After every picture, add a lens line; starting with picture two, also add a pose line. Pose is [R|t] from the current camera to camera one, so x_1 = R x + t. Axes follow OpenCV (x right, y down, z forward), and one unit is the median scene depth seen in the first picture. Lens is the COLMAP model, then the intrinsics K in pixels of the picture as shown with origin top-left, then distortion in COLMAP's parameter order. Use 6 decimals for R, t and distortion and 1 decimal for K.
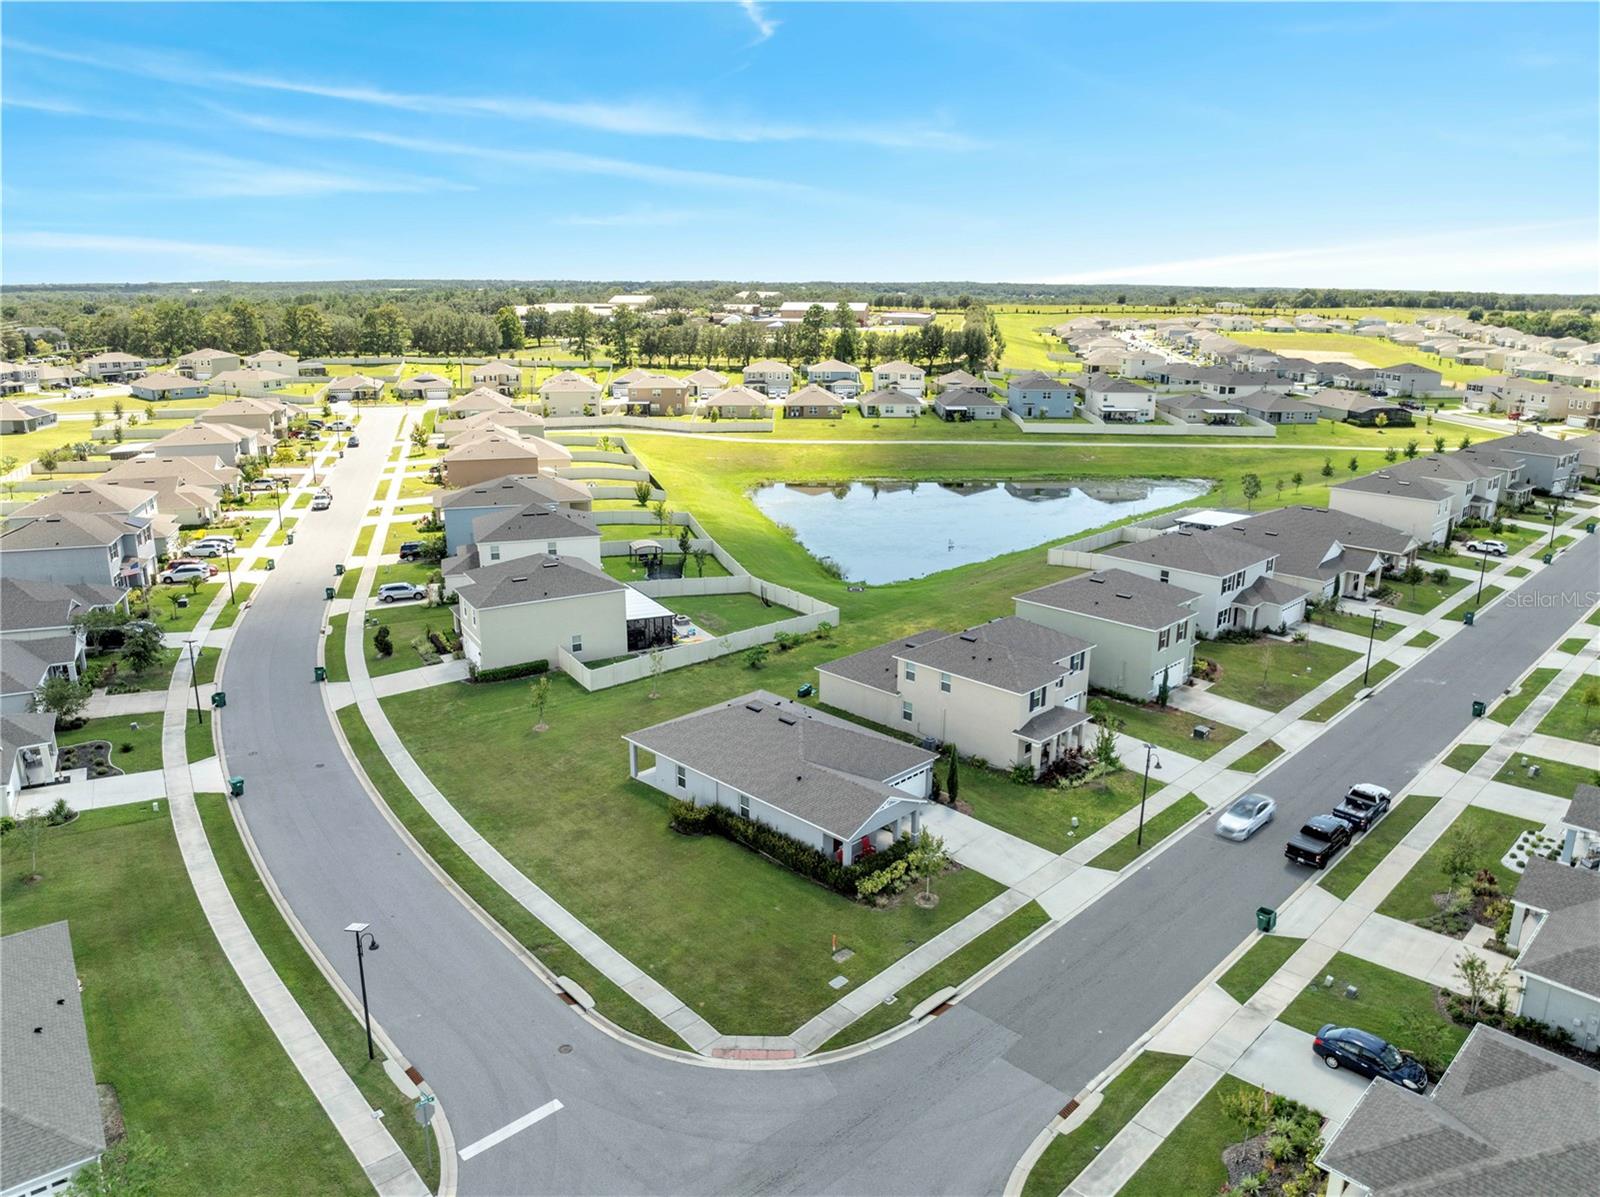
lens RADIAL K [[1137.7, 0, 800.0], [0, 1137.7, 598.5], [0, 0, 1]] dist [-0.041411, 0.001351]
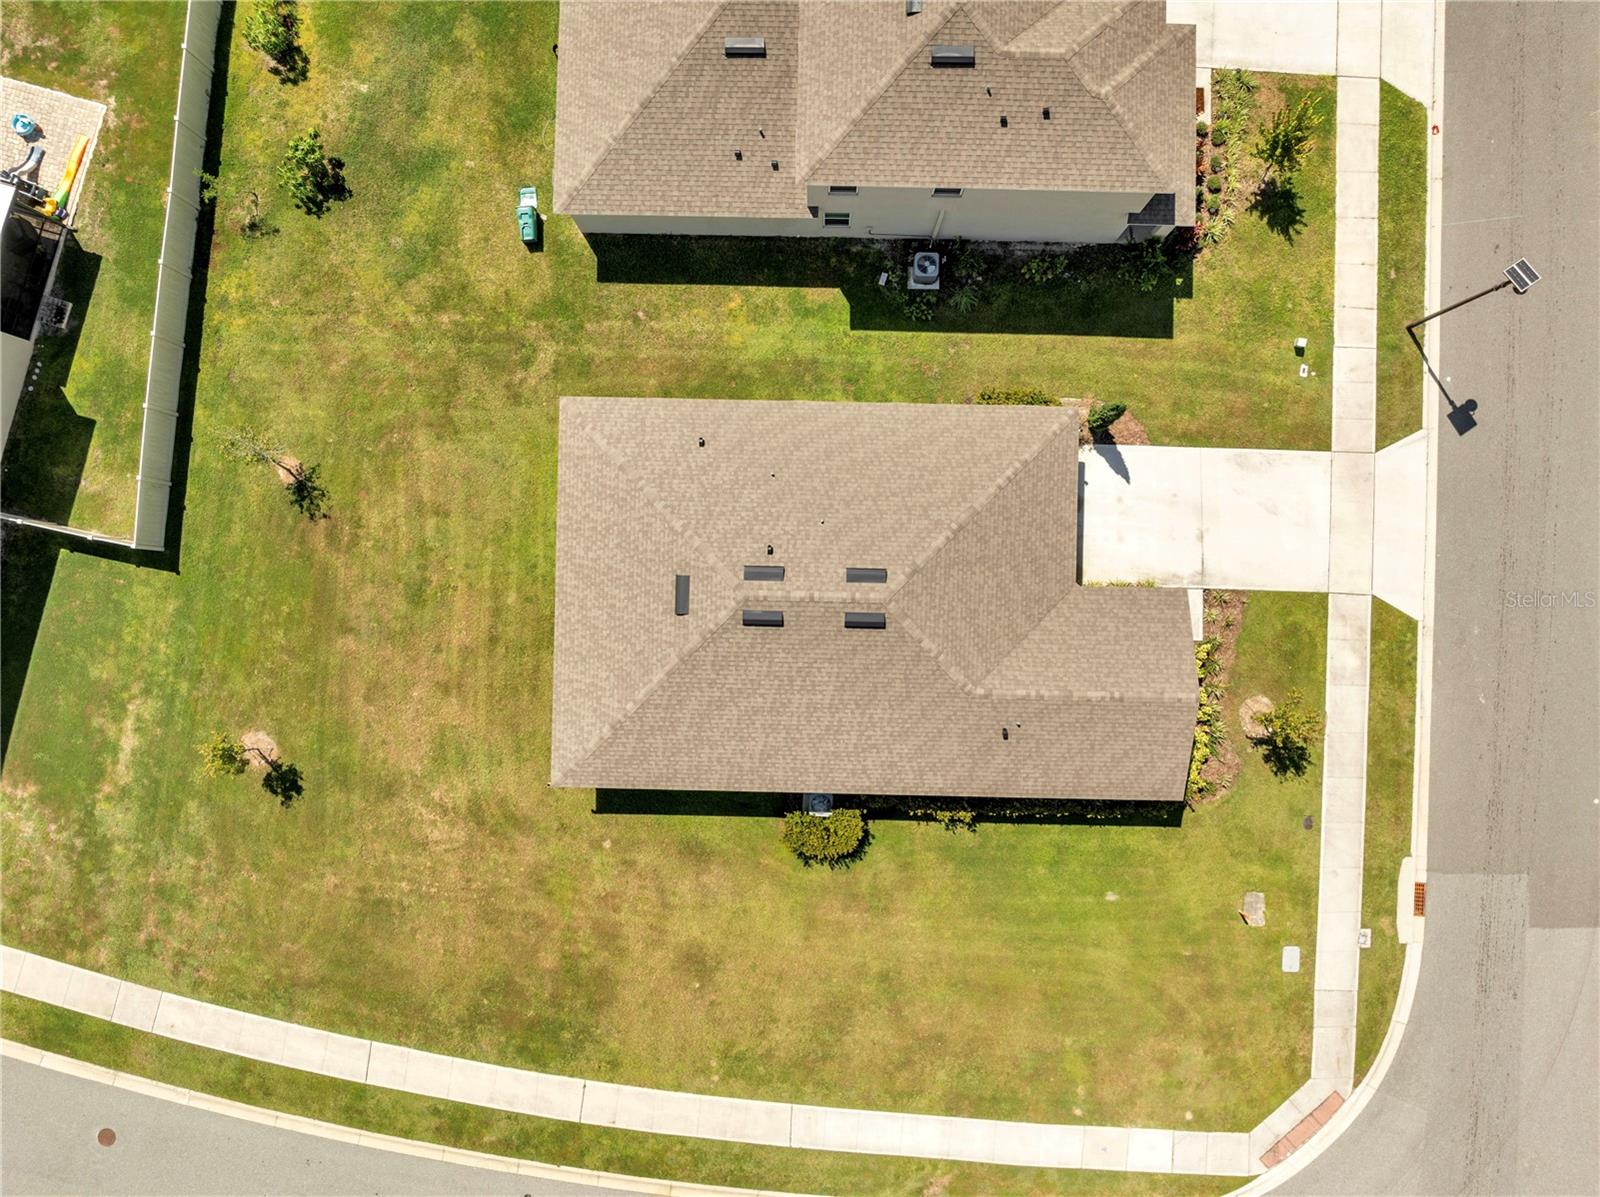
lens RADIAL K [[1122.8, 0, 802.4], [0, 1122.8, 601.7], [0, 0, 1]] dist [-0.041406, 0.004095]
pose [[0.725302, -0.688348, -0.010713, -0.023598], [0.202978, 0.198954, 0.958758, -0.383514], [-0.657828, -0.697564, 0.284021, 0.973995]]
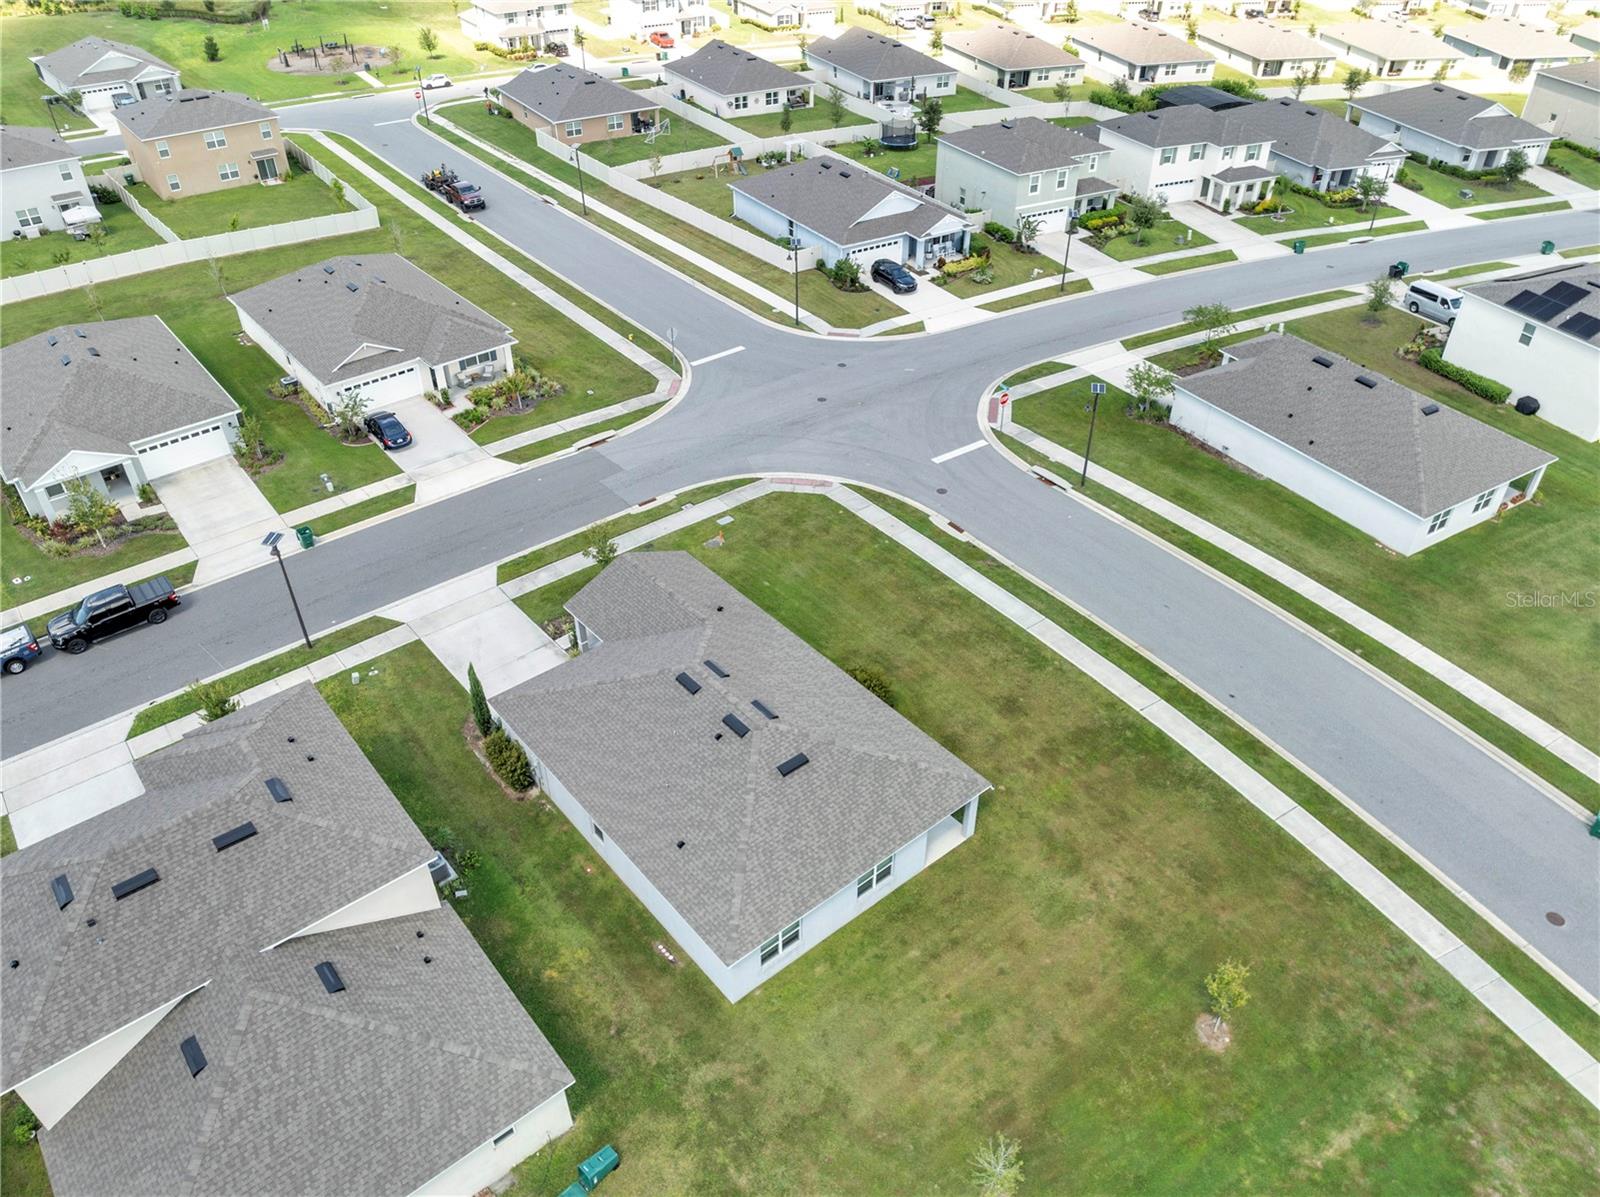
lens RADIAL K [[1122.8, 0, 802.4], [0, 1122.8, 601.7], [0, 0, 1]] dist [-0.041406, 0.004095]
pose [[-0.995559, -0.060460, 0.072157, -0.112654], [0.021787, 0.597706, 0.801419, -0.451156], [-0.091582, 0.799433, -0.593734, 1.462162]]
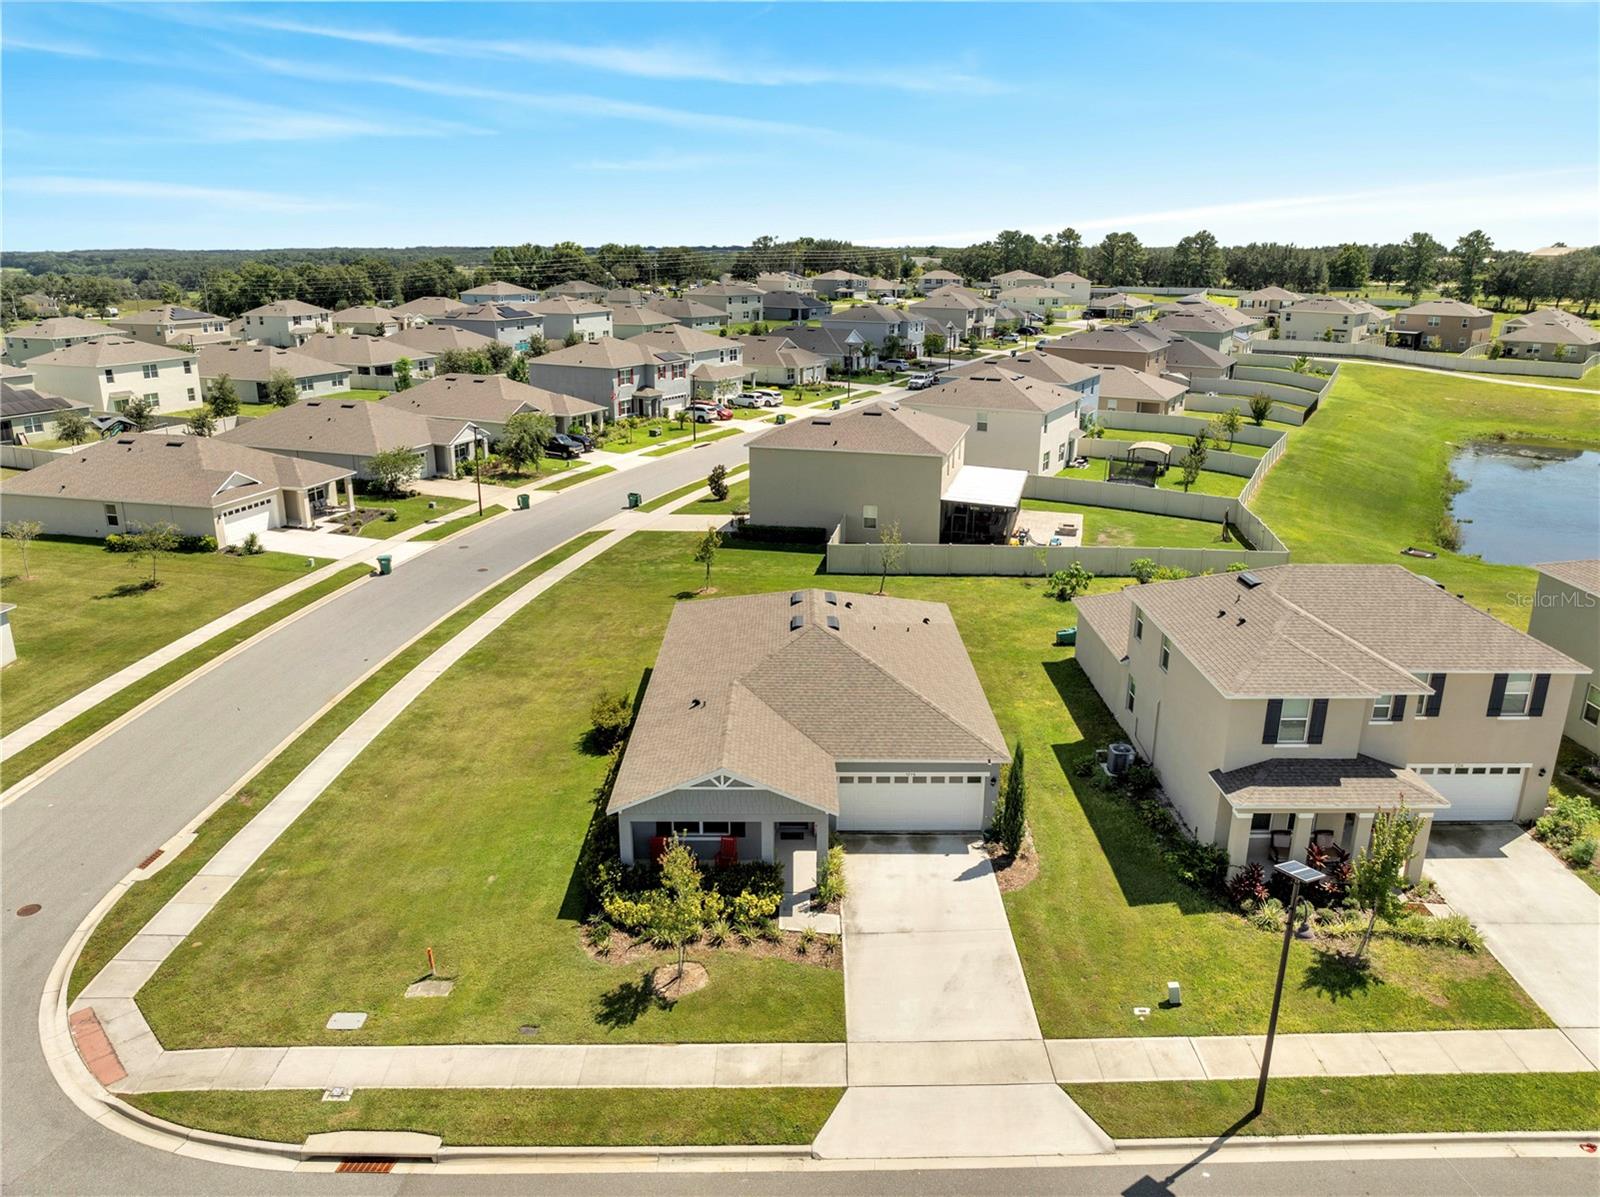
lens RADIAL K [[1125.2, 0, 801.8], [0, 1125.2, 599.1], [0, 0, 1]] dist [-0.049066, 0.021581]
pose [[0.708060, 0.210095, -0.674175, 0.419585], [-0.194650, 0.975797, 0.099657, 0.039962], [0.678795, 0.060665, 0.731818, 0.625012]]
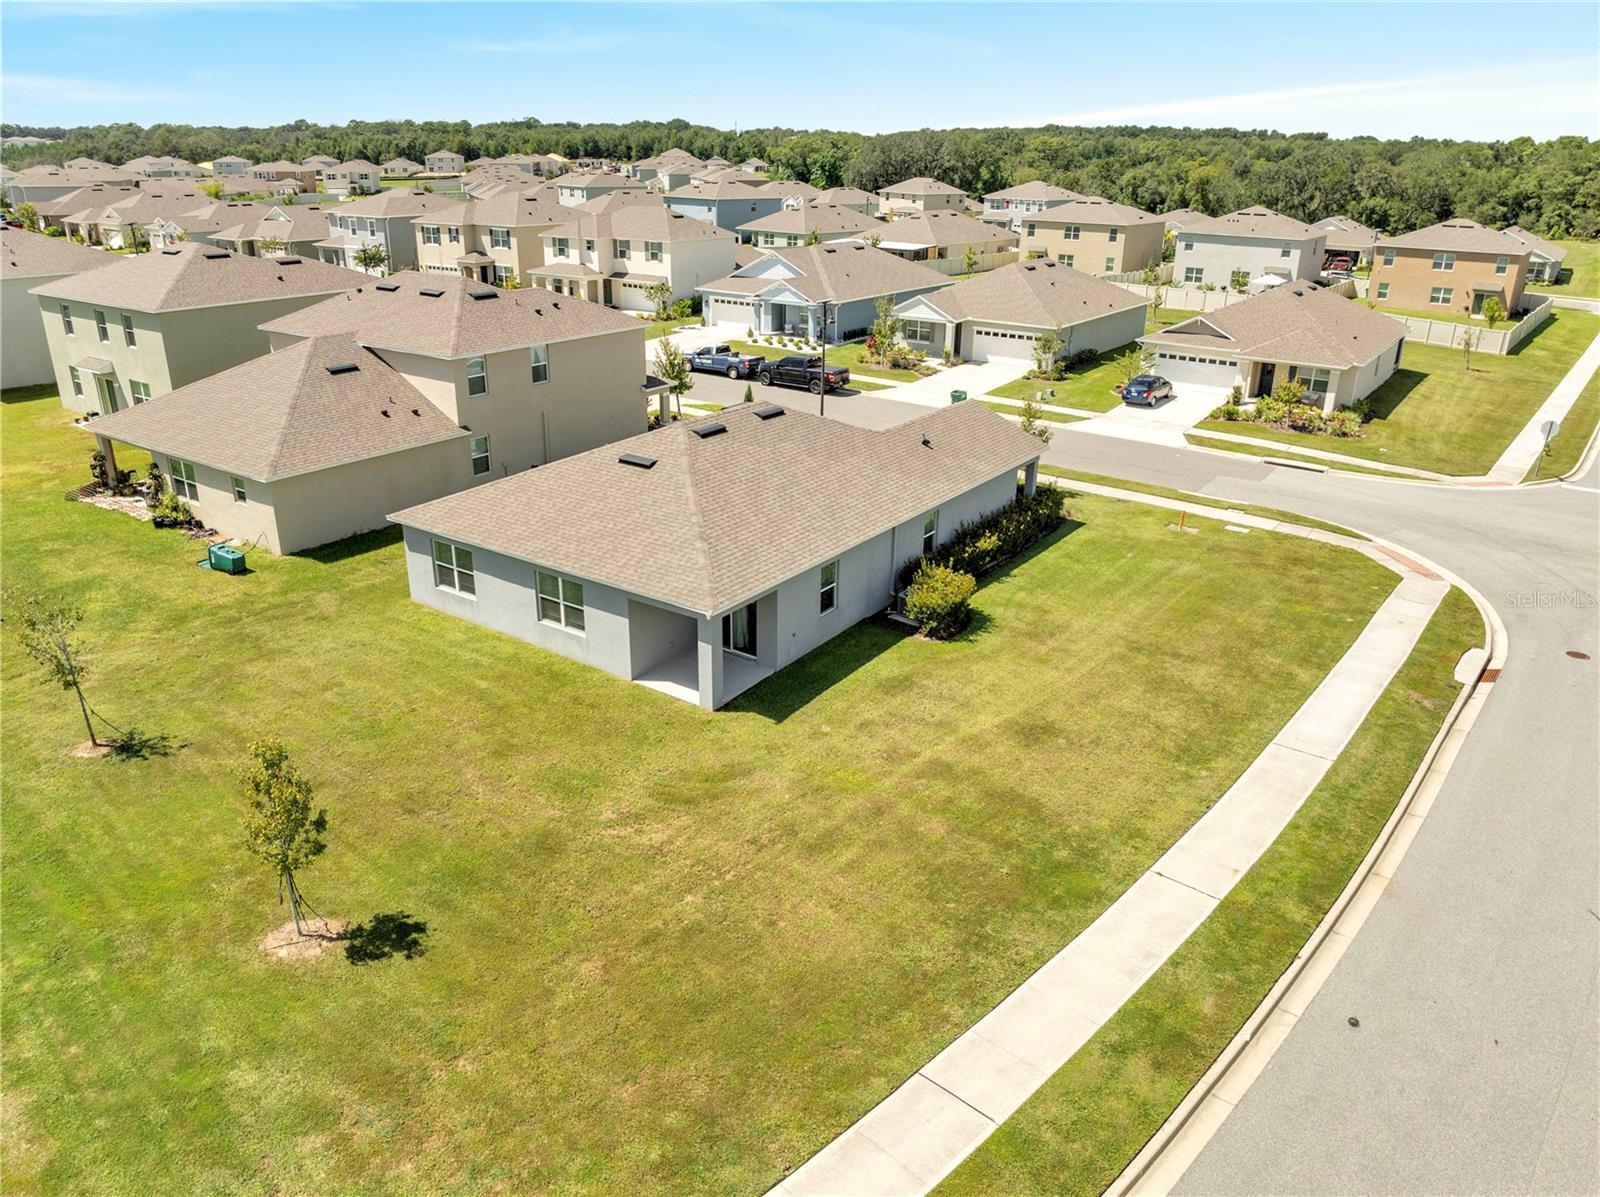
lens RADIAL K [[1122.8, 0, 802.4], [0, 1122.8, 601.7], [0, 0, 1]] dist [-0.041406, 0.004095]
pose [[-0.175709, -0.377418, 0.909220, -0.560428], [0.254009, 0.874934, 0.412274, -0.025048], [-0.951108, 0.303391, -0.057866, 1.140214]]
